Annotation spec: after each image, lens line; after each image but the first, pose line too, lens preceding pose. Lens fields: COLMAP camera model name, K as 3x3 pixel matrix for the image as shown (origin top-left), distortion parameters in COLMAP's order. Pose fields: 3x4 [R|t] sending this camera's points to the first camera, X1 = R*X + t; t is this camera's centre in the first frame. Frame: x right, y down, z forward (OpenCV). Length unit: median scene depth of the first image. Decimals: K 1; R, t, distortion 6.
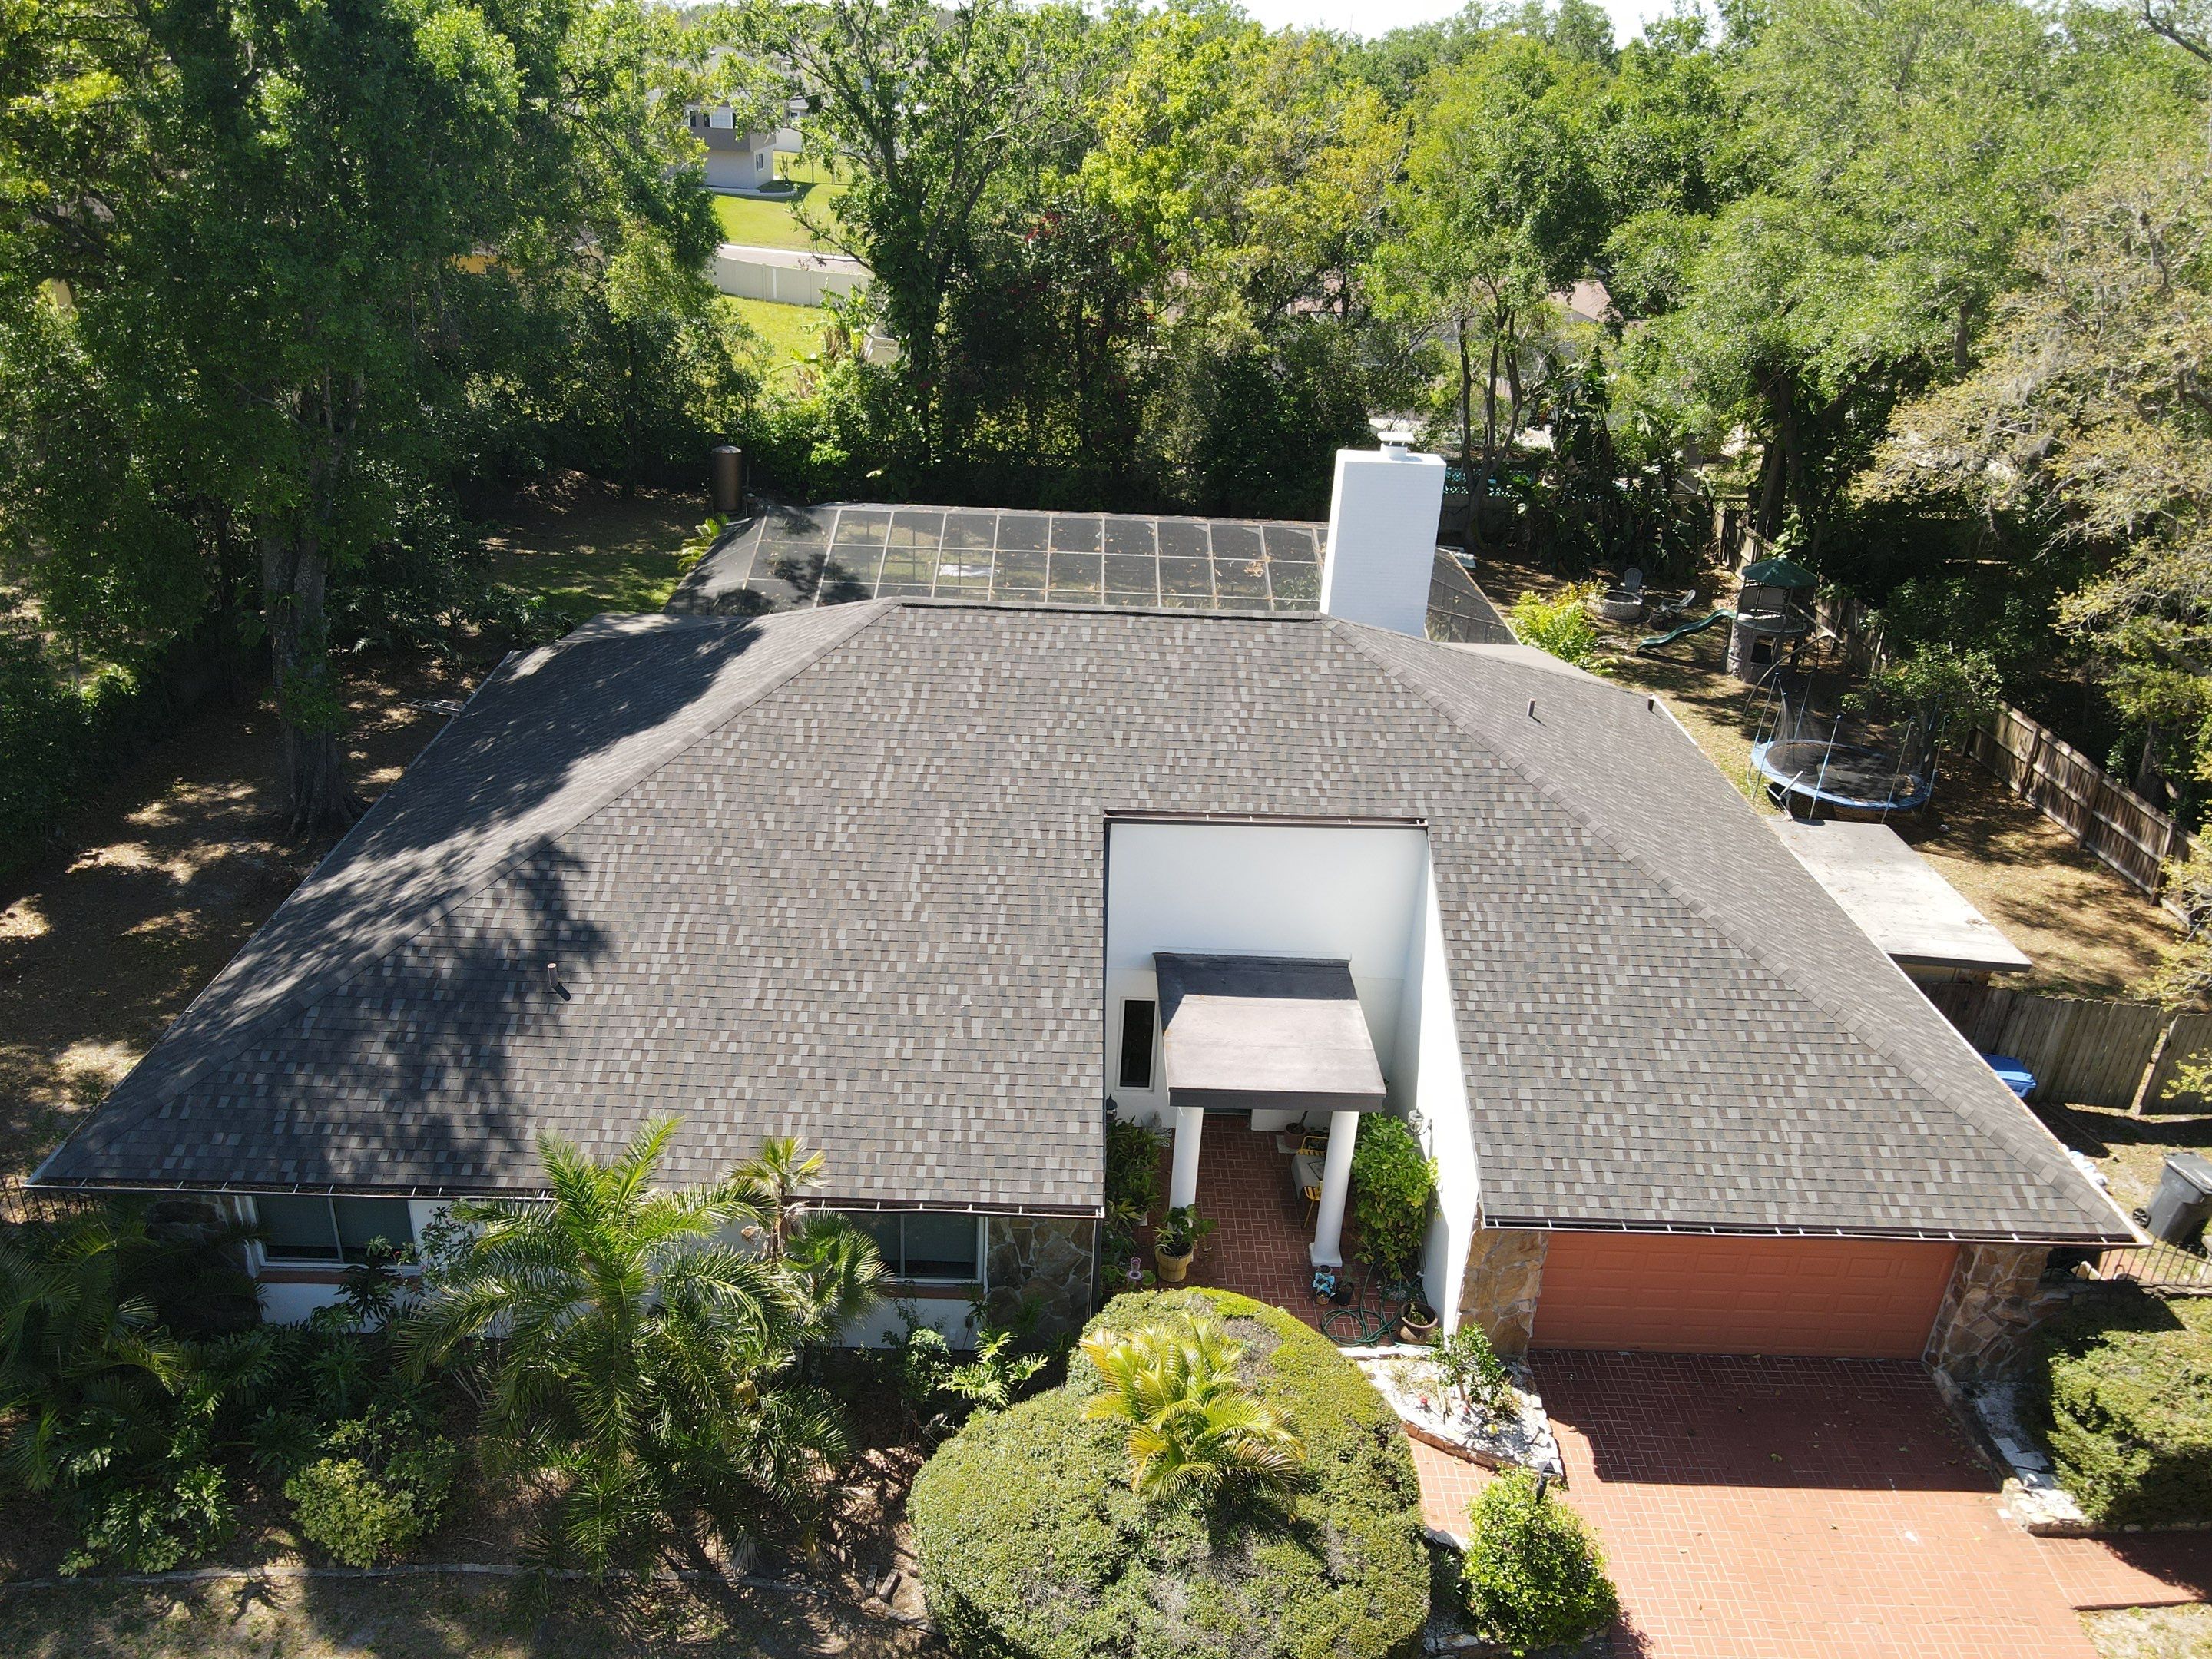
lens RADIAL K [[1622.4, 0, 1074.7], [0, 1622.4, 826.1], [0, 0, 1]] dist [-0.004905, 0.043829]
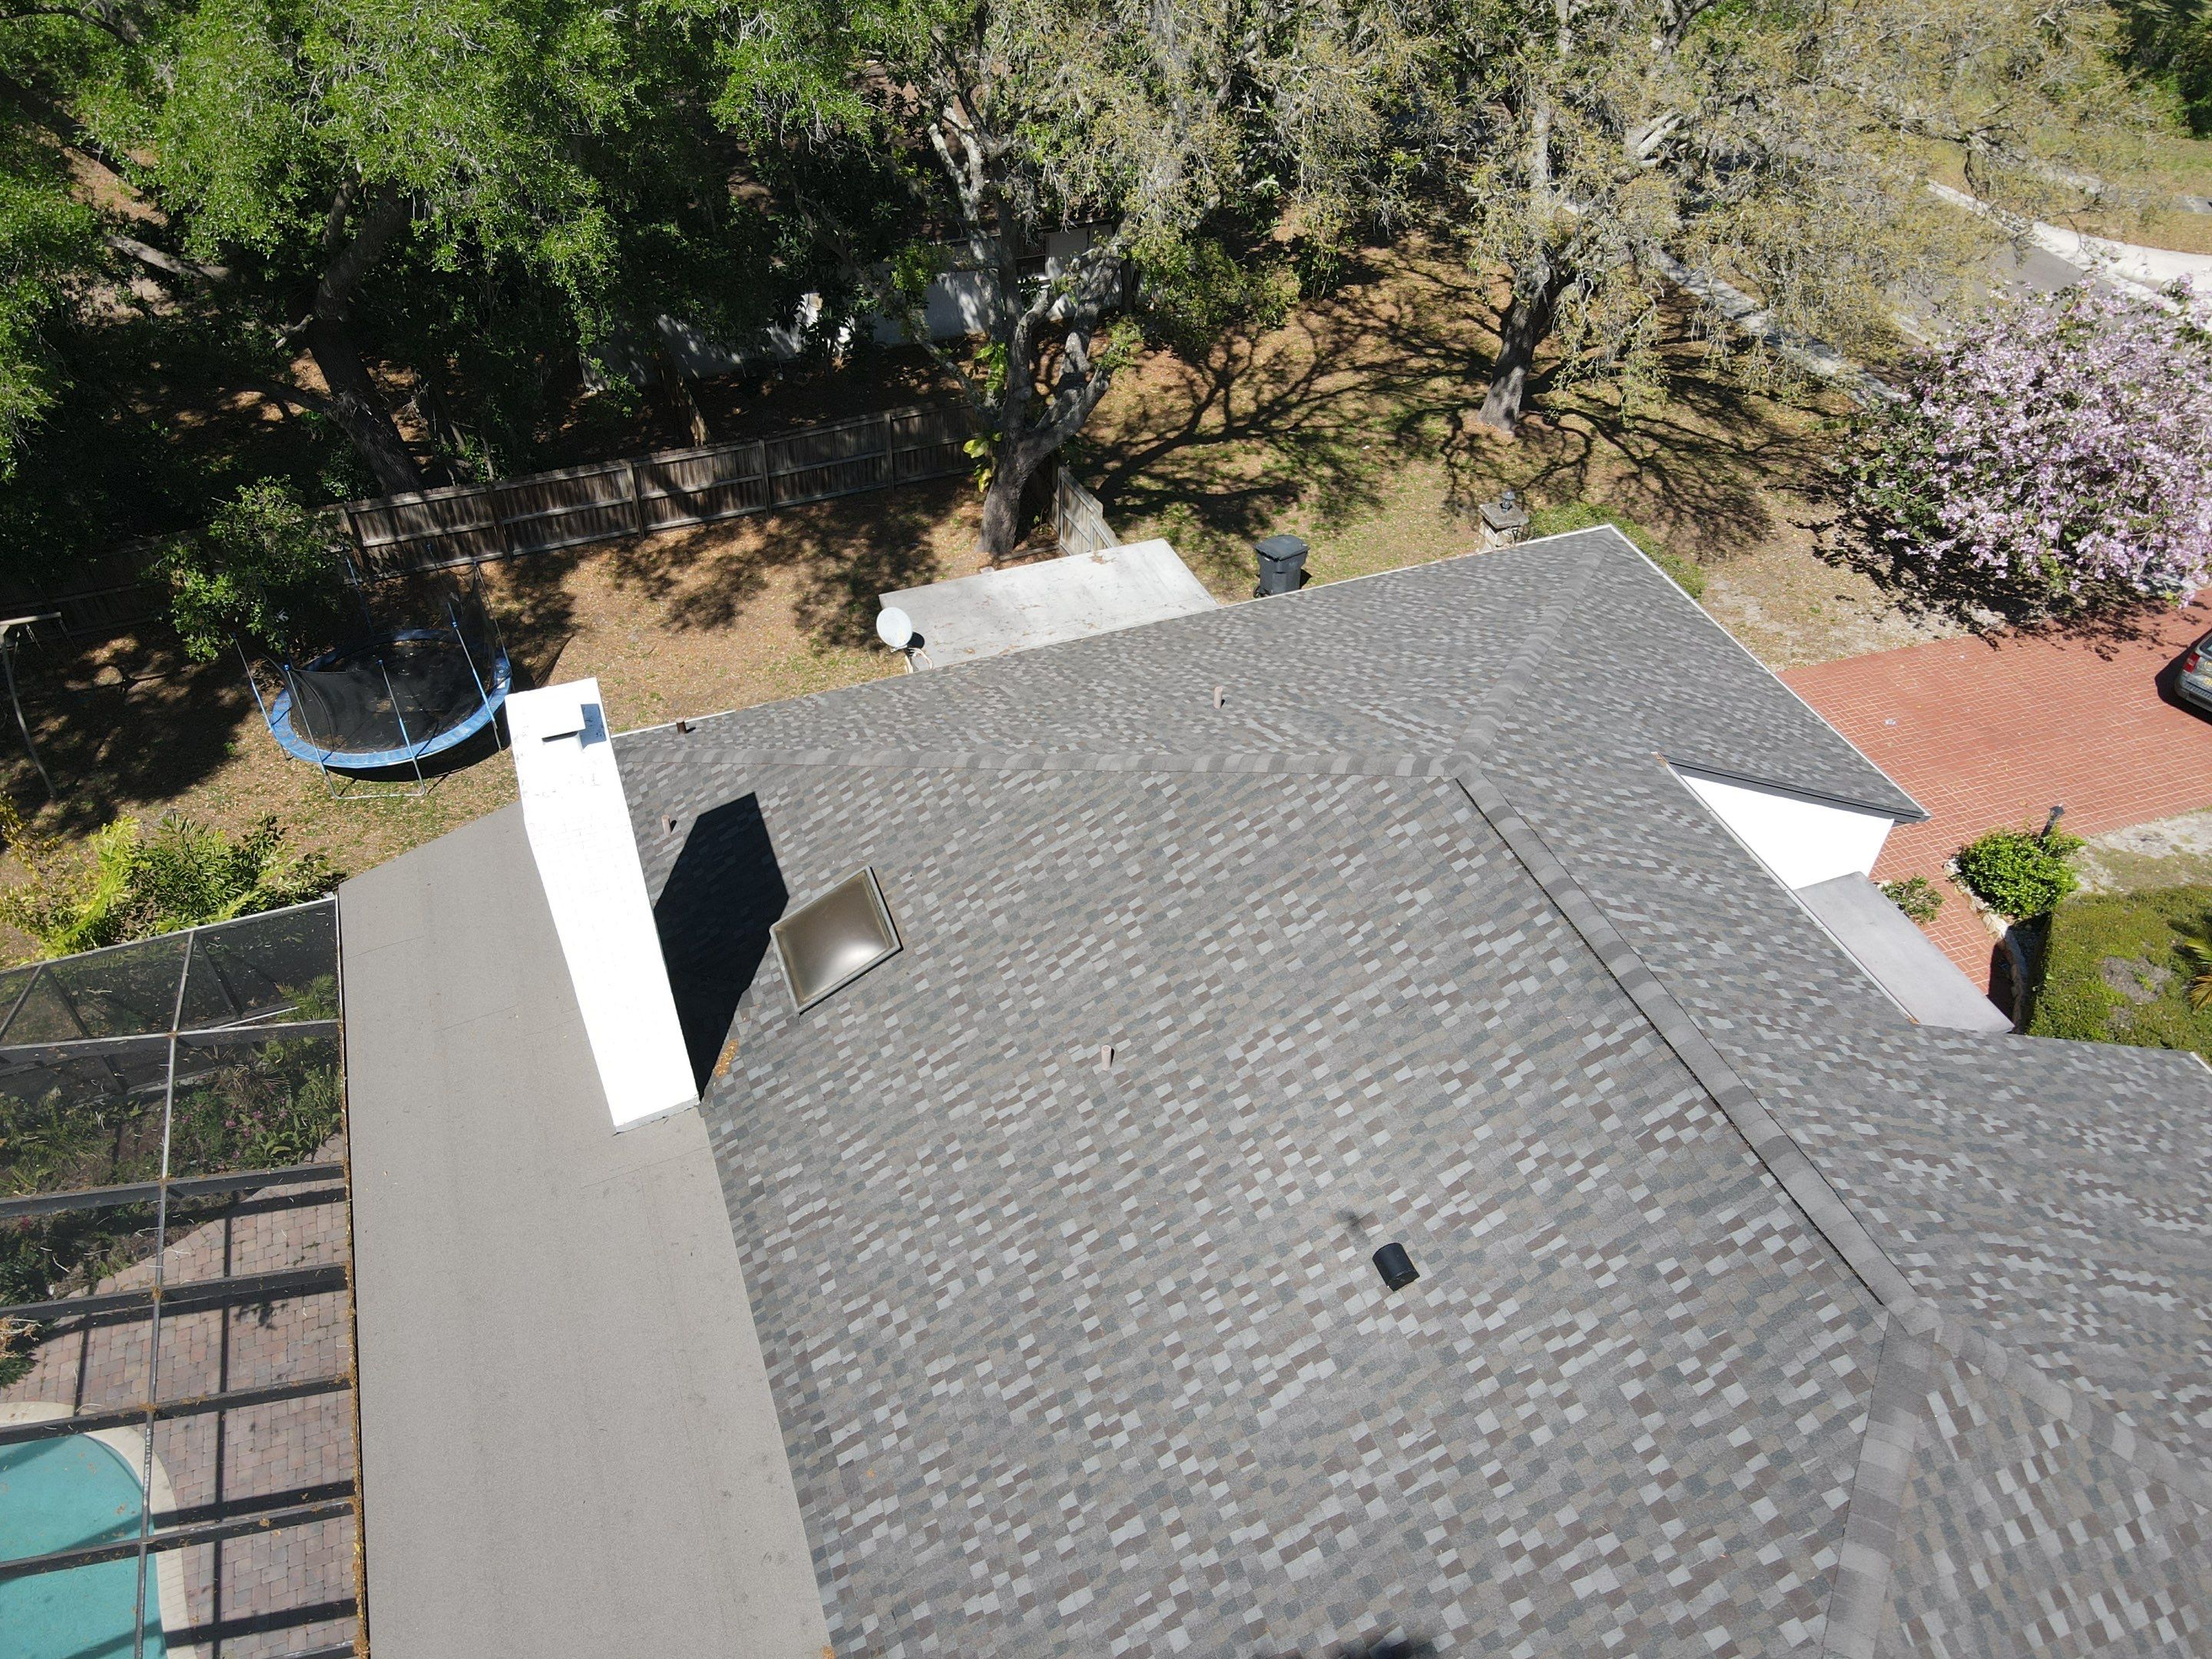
lens RADIAL K [[1622.4, 0, 1080.2], [0, 1622.4, 837.8], [0, 0, 1]] dist [-0.004905, 0.043829]
pose [[-0.344547, -0.675702, 0.651701, -0.276381], [0.380016, 0.534398, 0.754988, -0.757340], [-0.858414, 0.507786, 0.072652, 1.240275]]
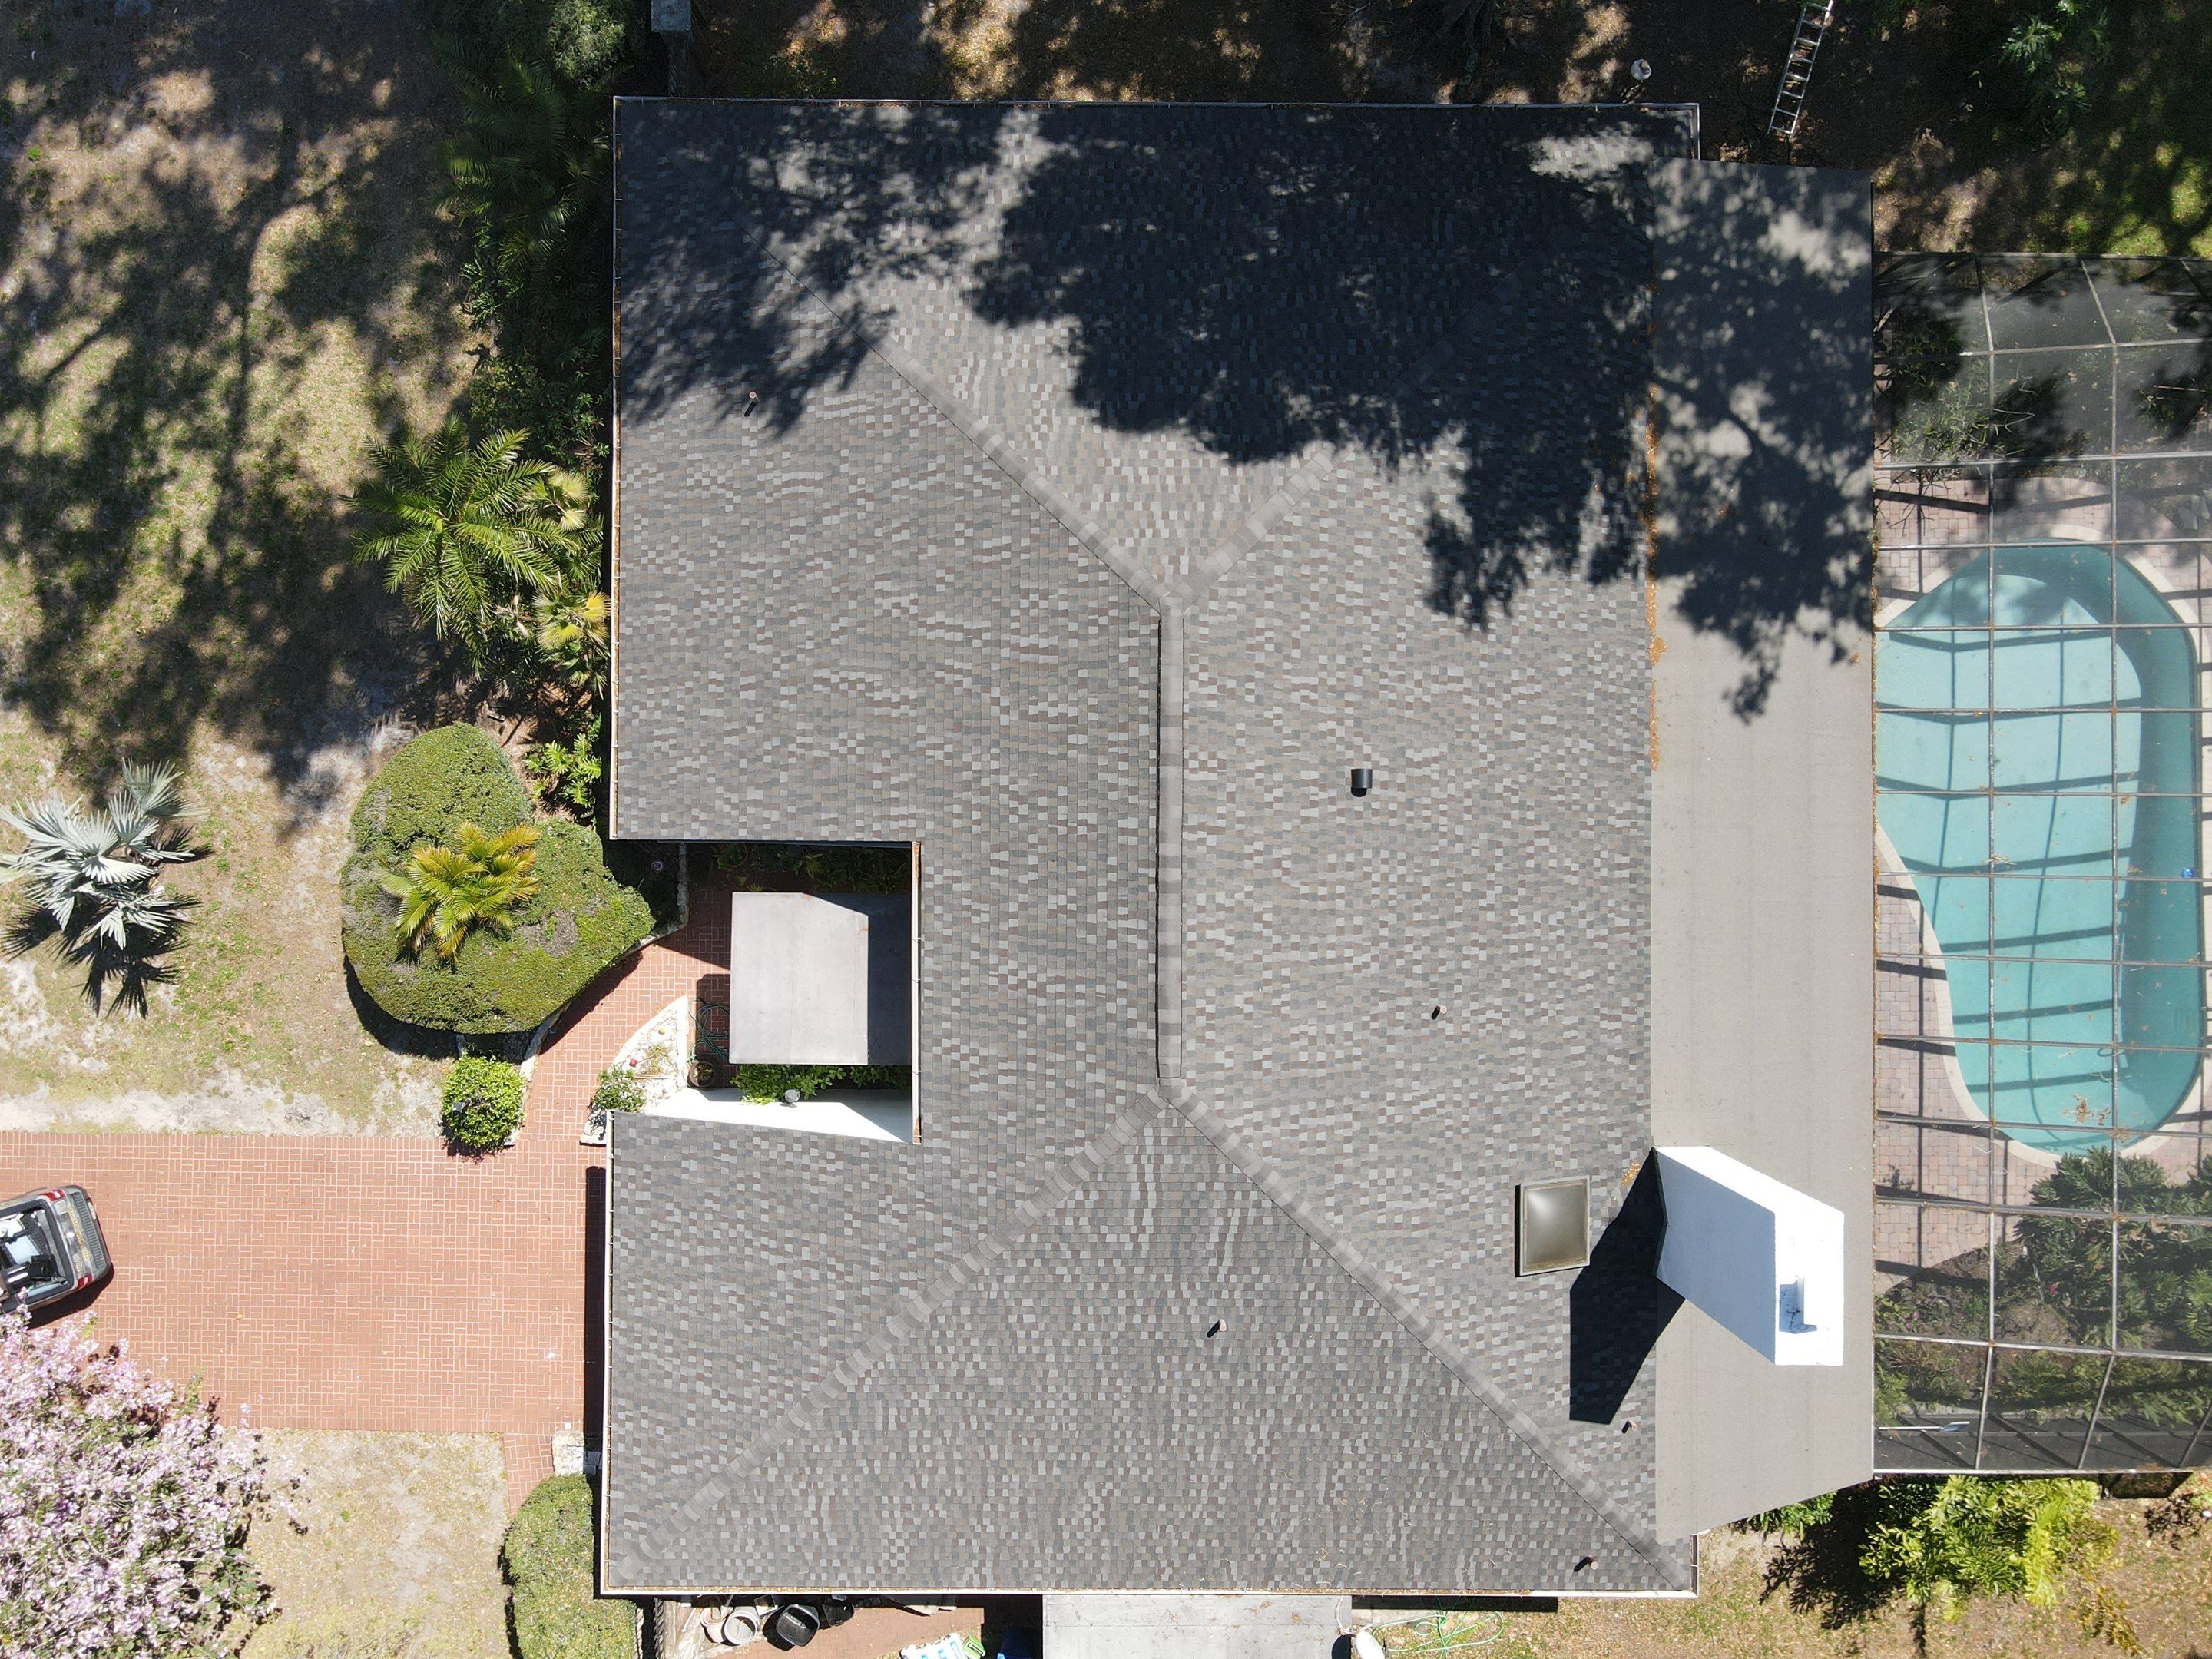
lens RADIAL K [[1622.4, 0, 1075.6], [0, 1622.4, 809.5], [0, 0, 1]] dist [-0.004905, 0.043829]
pose [[-0.008921, 0.998566, -0.052786, 0.053197], [-0.436022, 0.043621, 0.898878, -1.030867], [0.899892, 0.031035, 0.435007, 0.632771]]
